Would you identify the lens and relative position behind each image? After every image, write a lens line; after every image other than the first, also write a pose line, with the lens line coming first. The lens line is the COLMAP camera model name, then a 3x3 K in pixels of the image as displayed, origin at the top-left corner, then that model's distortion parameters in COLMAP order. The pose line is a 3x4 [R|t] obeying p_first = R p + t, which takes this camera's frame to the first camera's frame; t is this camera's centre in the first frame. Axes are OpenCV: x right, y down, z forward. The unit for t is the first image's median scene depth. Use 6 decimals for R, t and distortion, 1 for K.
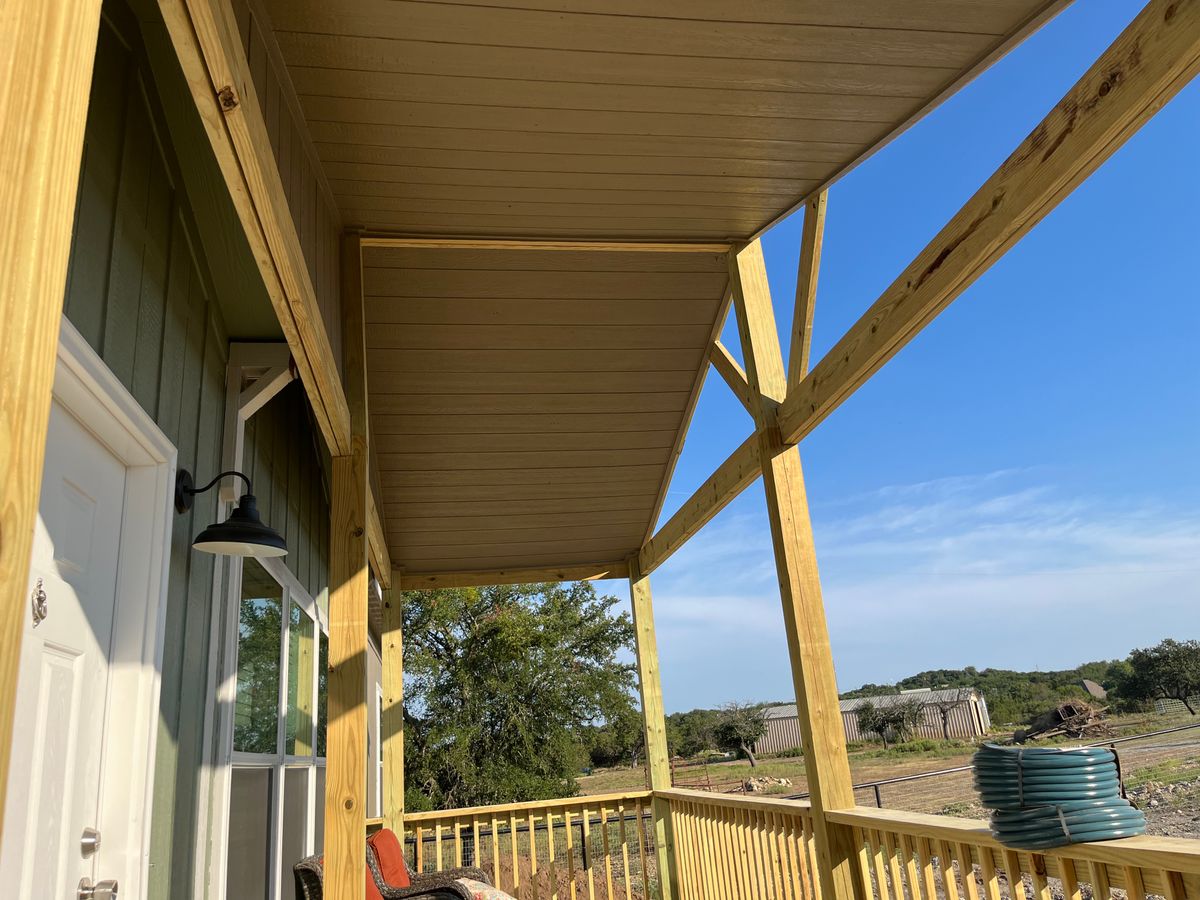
lens RADIAL K [[911.6, 0, 601.6], [0, 911.6, 440.4], [0, 0, 1]] dist [0.026018, -0.004319]
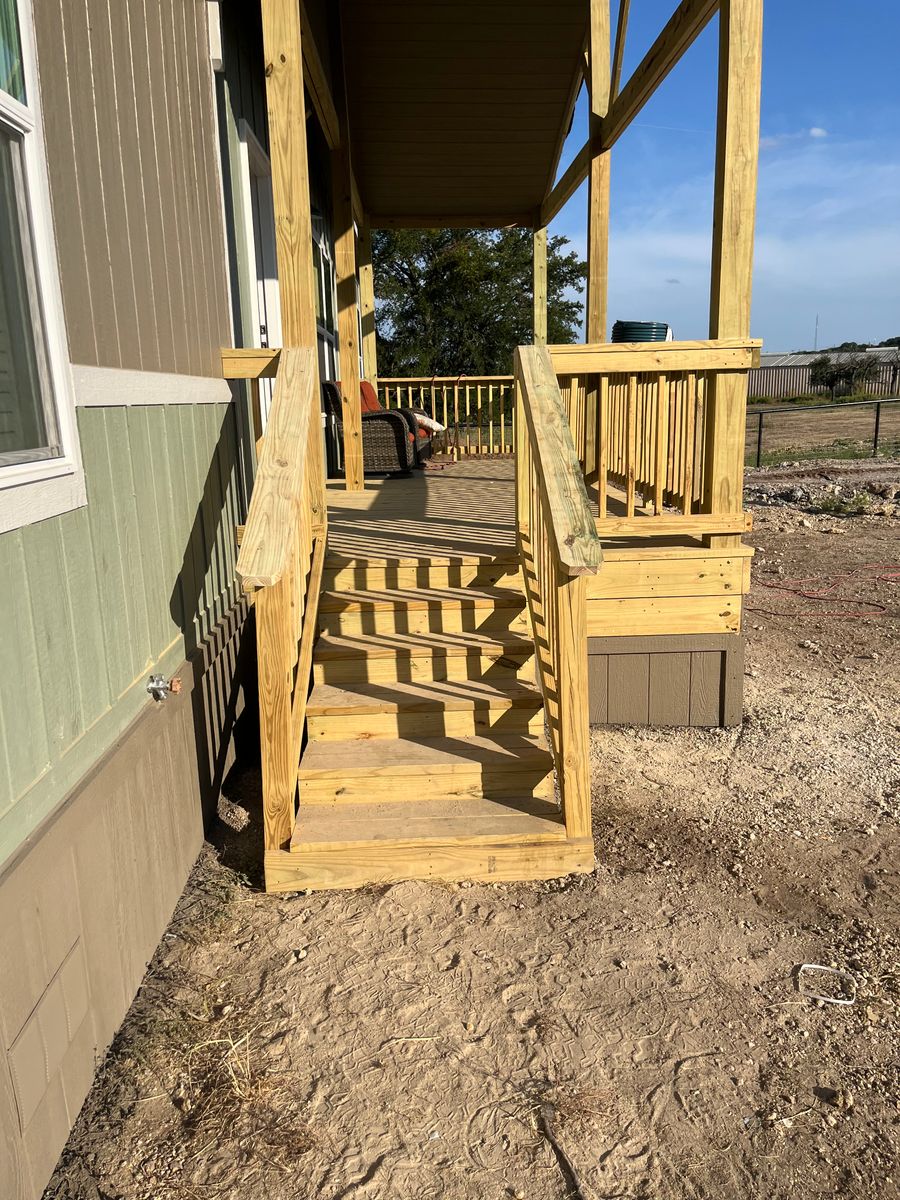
lens RADIAL K [[911.6, 0, 462.8], [0, 911.6, 597.9], [0, 0, 1]] dist [0.026018, -0.004319]
pose [[0.991973, 0.086597, -0.092140, 0.031986], [-0.025501, 0.850720, 0.525001, -0.030435], [0.123849, -0.518437, 0.846099, -0.149812]]
